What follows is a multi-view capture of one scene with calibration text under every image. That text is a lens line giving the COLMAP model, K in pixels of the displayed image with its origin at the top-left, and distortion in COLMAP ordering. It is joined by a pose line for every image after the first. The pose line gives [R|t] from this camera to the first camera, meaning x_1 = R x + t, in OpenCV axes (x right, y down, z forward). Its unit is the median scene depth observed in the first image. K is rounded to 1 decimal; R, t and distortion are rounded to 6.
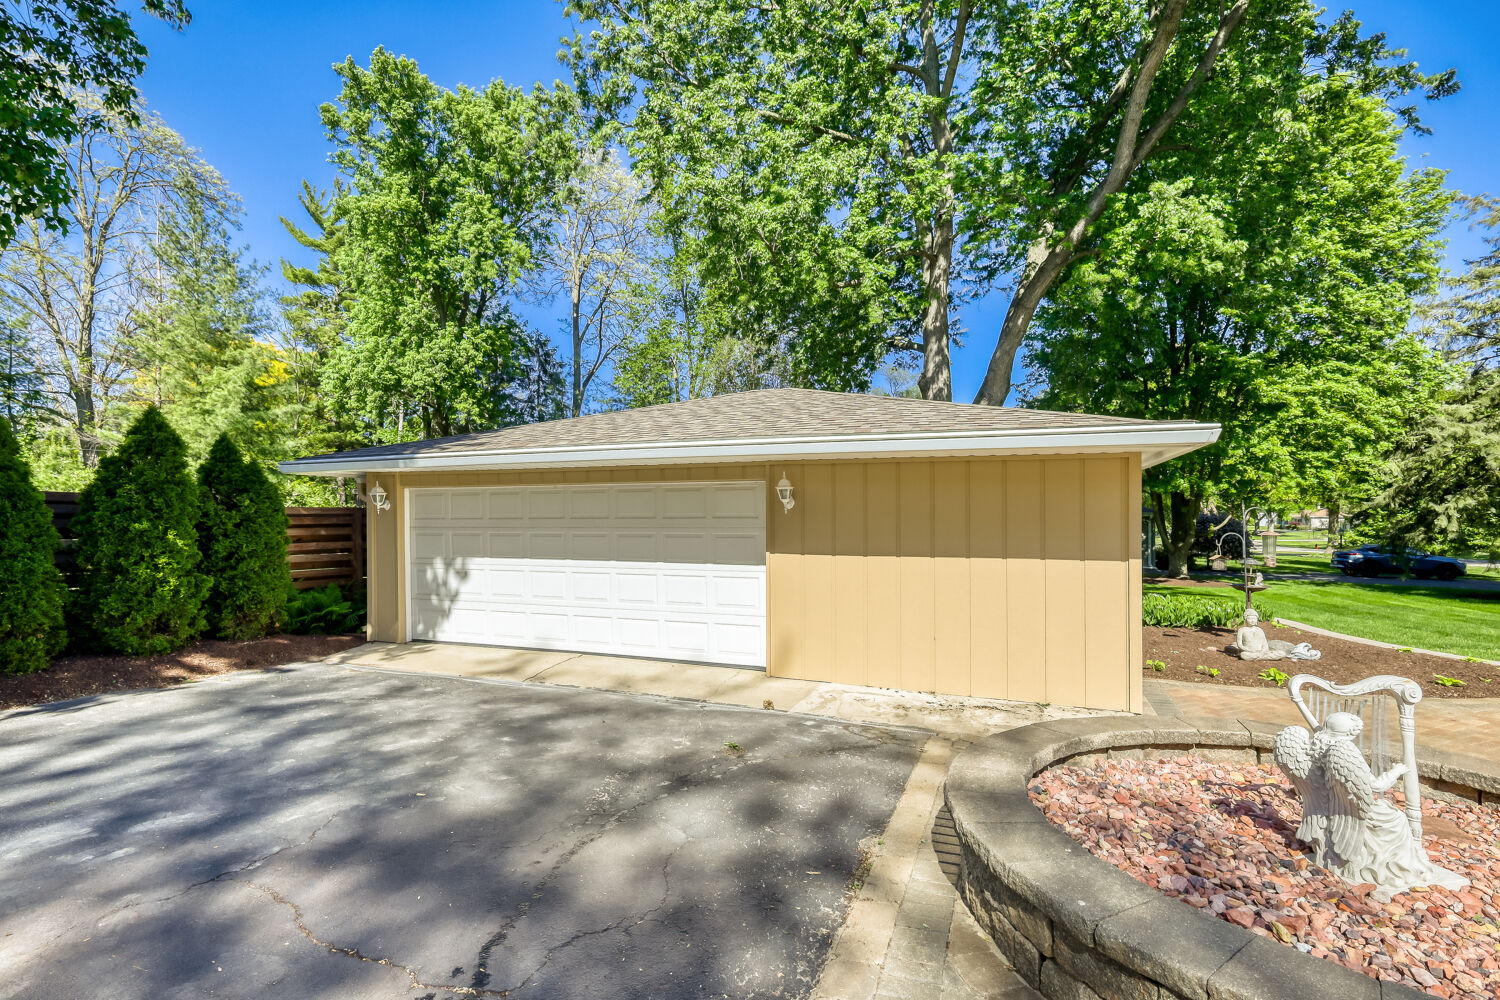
lens RADIAL K [[655.6, 0, 756.8], [0, 655.6, 532.0], [0, 0, 1]] dist [-0.000222, 0.000178]
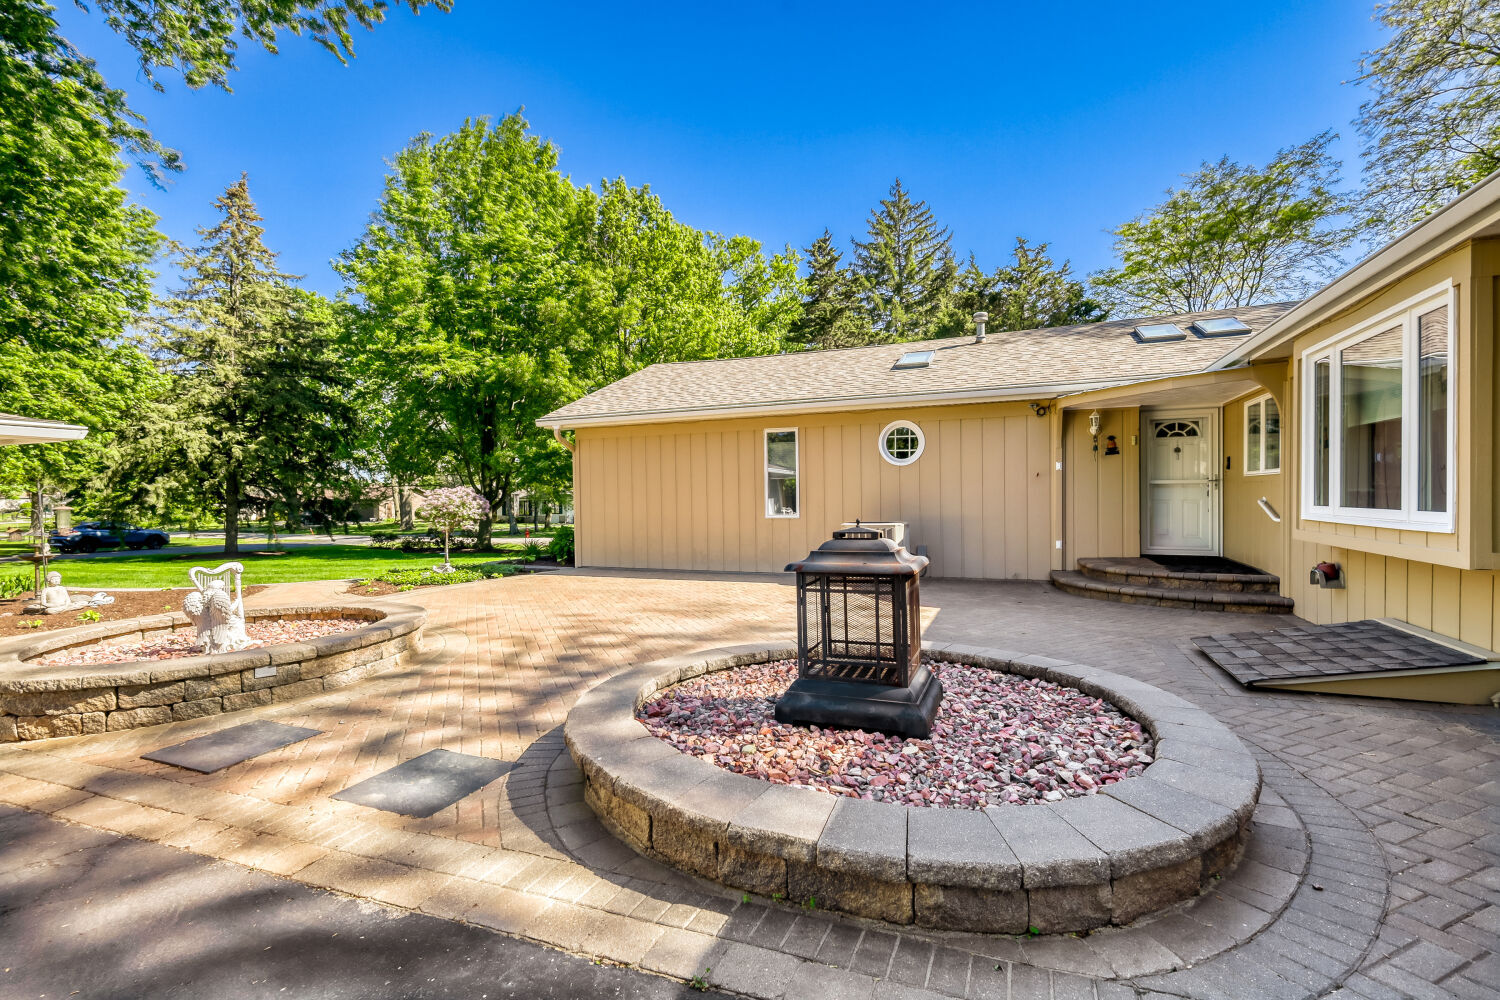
lens RADIAL K [[641.1, 0, 752.5], [0, 641.1, 487.1], [0, 0, 1]] dist [-0.014515, 0.000068]
pose [[-0.013357, 0.012371, 0.999834, -0.107321], [0.024191, 0.999635, -0.012045, 0.001642], [-0.999618, 0.024026, -0.013651, -0.068729]]
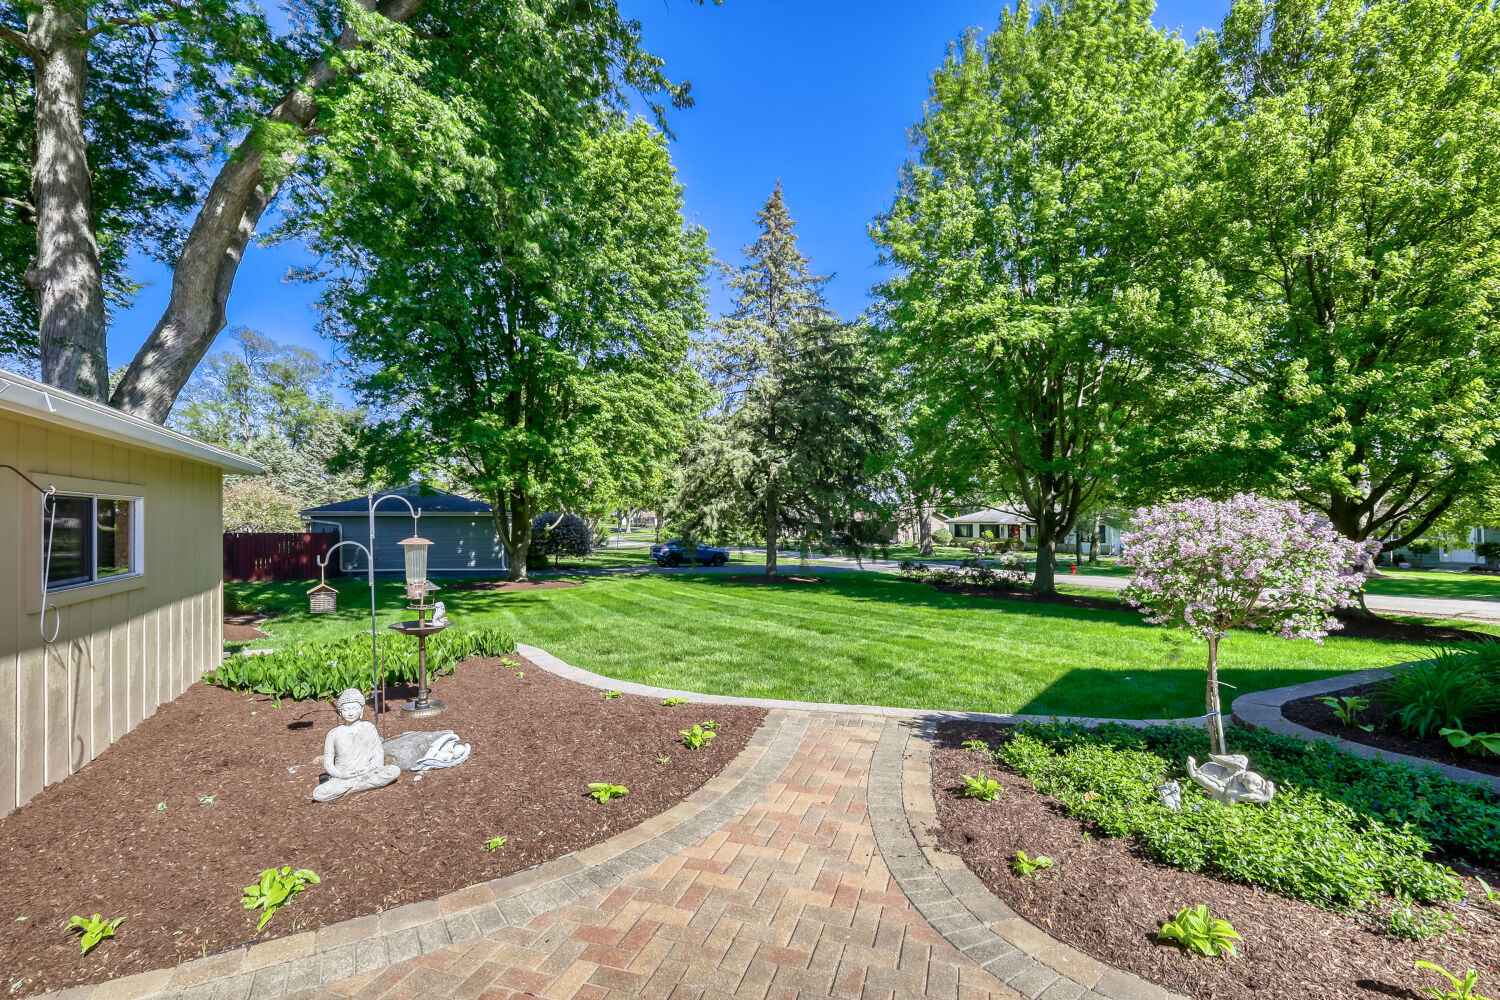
lens RADIAL K [[655.6, 0, 756.8], [0, 655.6, 532.0], [0, 0, 1]] dist [-0.000222, 0.000178]
pose [[0.659930, -0.015061, 0.751176, 0.138185], [0.013946, 0.999872, 0.007796, -0.002352], [-0.751198, 0.005331, 0.660055, 0.097261]]
